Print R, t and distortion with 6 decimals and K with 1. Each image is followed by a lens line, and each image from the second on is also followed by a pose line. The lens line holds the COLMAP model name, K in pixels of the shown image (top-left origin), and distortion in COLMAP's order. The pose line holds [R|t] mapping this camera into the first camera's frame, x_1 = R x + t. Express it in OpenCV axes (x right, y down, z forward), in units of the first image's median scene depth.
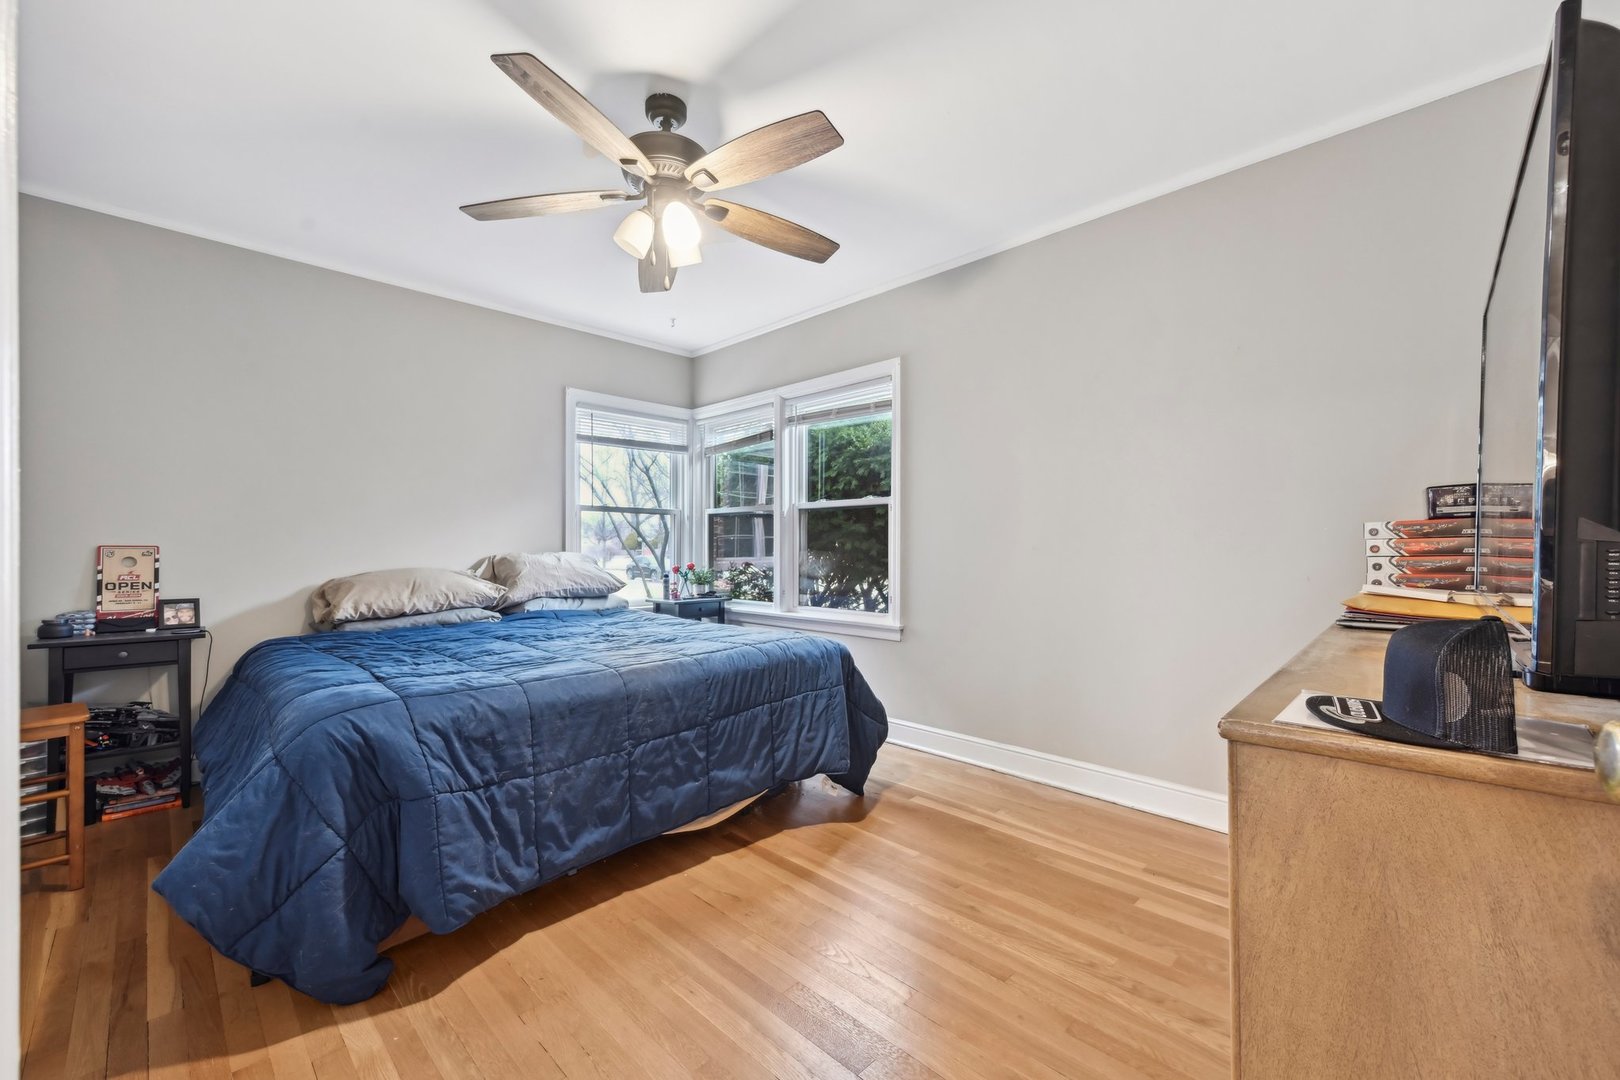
lens RADIAL K [[643.9, 0, 821.2], [0, 643.9, 541.2], [0, 0, 1]] dist [-0.003913, 0.001556]
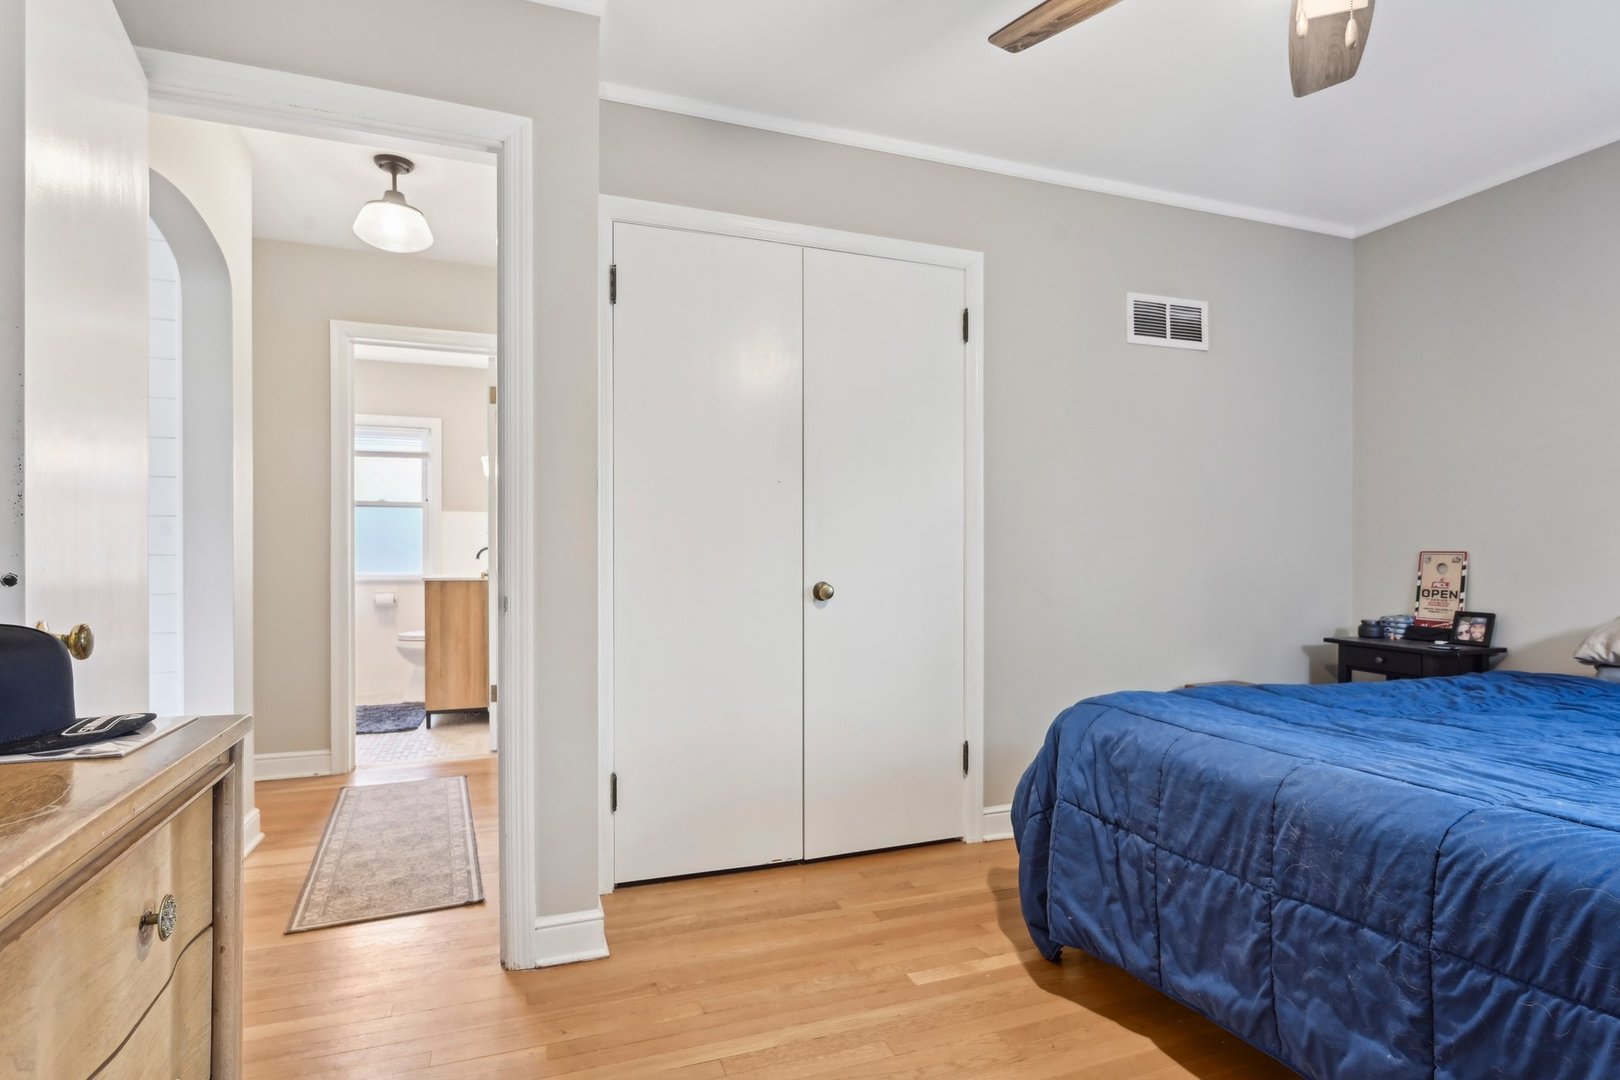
lens RADIAL K [[808.1, 0, 798.5], [0, 808.1, 553.3], [0, 0, 1]] dist [-0.000546, -0.000514]
pose [[-0.444718, -0.001352, -0.895670, 0.415990], [0.009394, 0.999937, -0.006174, 0.008815], [0.895622, -0.011160, -0.444677, 0.702388]]
